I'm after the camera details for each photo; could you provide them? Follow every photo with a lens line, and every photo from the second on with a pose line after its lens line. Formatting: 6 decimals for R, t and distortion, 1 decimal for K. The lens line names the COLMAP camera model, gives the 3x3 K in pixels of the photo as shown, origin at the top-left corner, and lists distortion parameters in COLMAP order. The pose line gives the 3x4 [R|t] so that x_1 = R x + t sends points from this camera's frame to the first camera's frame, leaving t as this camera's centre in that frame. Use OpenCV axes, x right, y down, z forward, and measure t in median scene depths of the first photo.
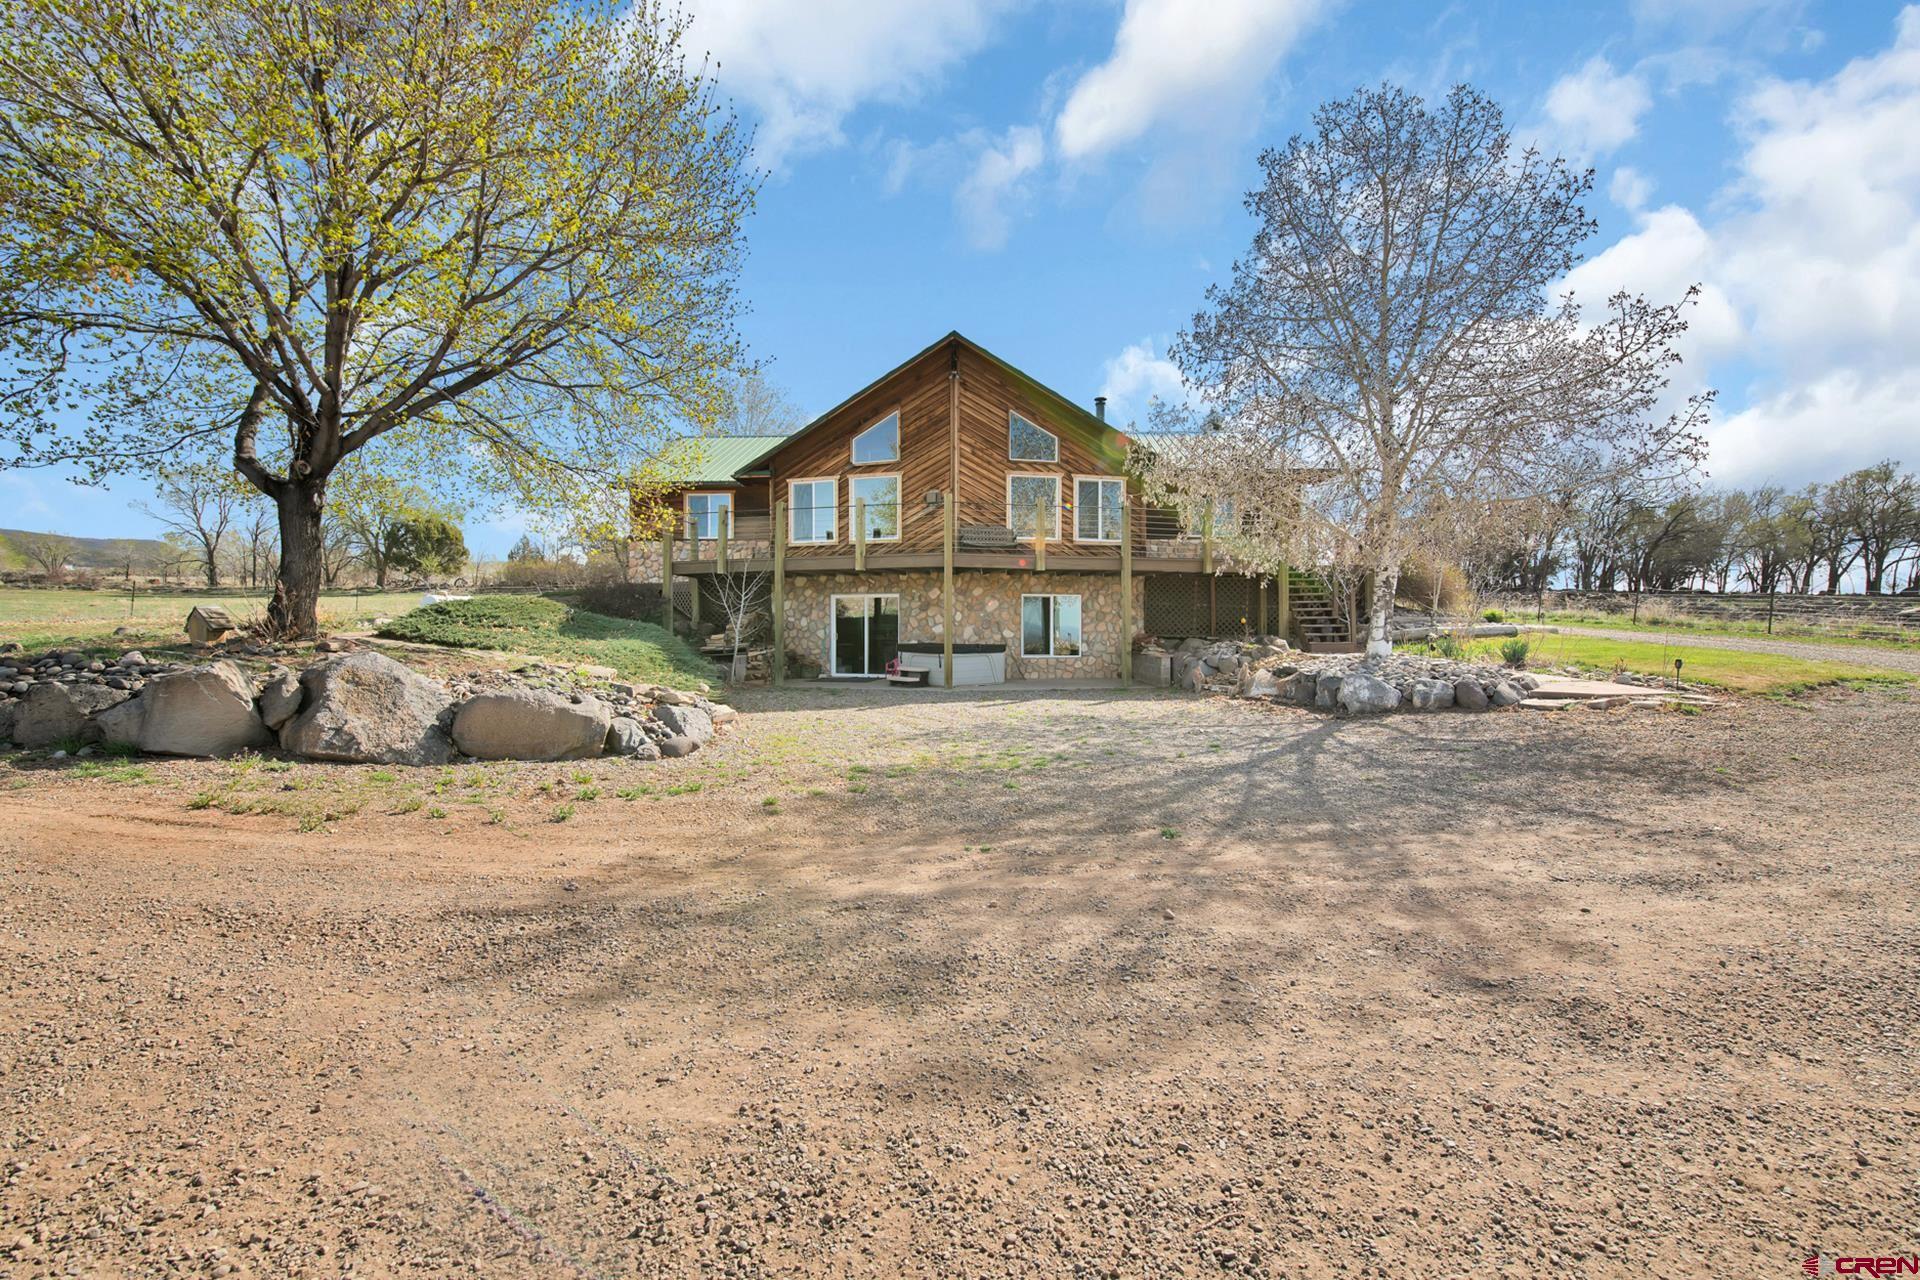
lens RADIAL K [[801.0, 0, 960.0], [0, 801.0, 638.0], [0, 0, 1]] dist [0.000842, 0.000017]
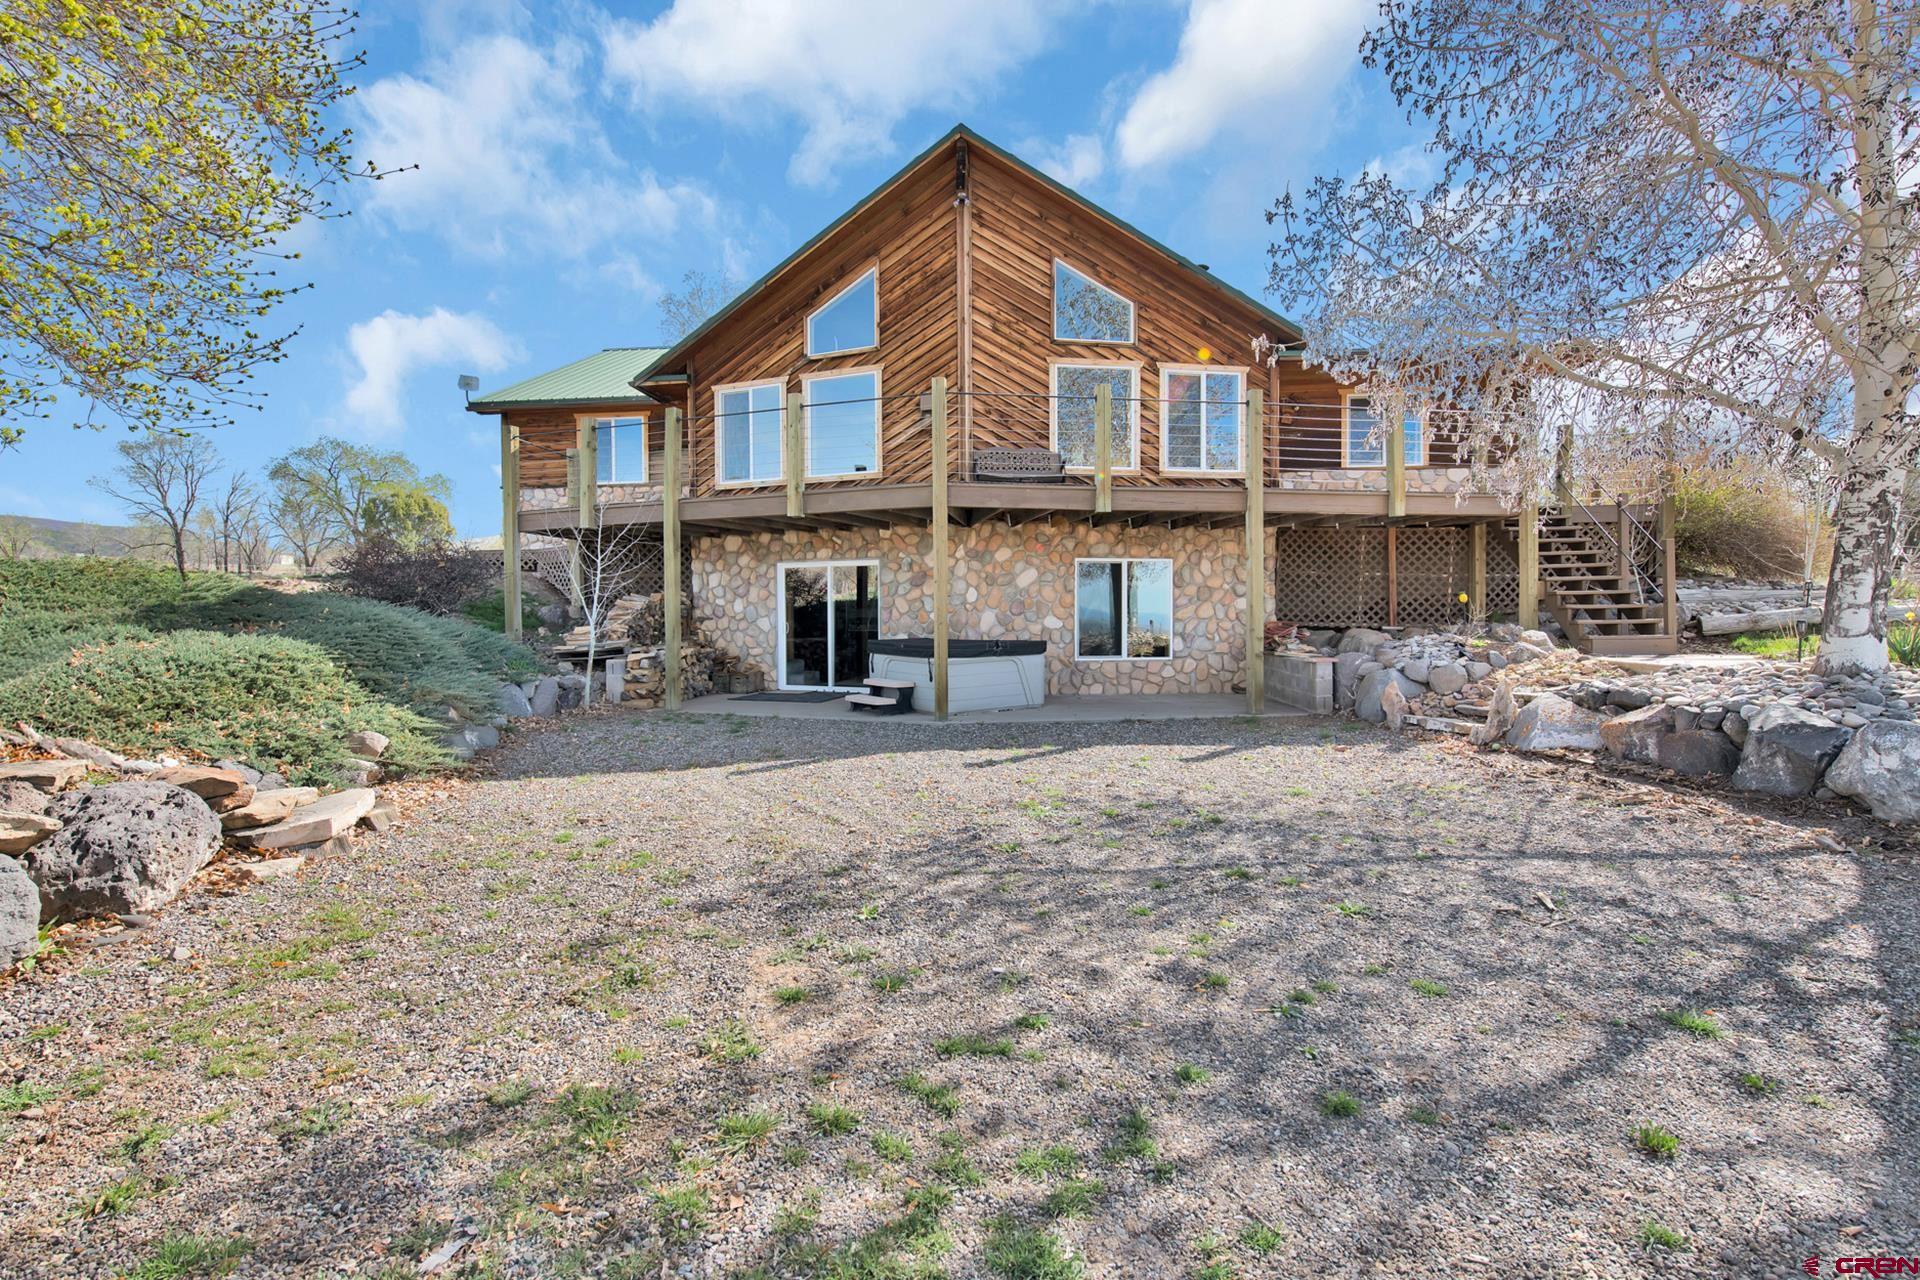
lens RADIAL K [[873.1, 0, 962.1], [0, 873.1, 633.5], [0, 0, 1]] dist [-0.011509, -0.000157]
pose [[0.997370, -0.003181, -0.072404, 0.038717], [0.003820, 0.999955, 0.008692, -0.003028], [0.072373, -0.008945, 0.997338, 0.324863]]
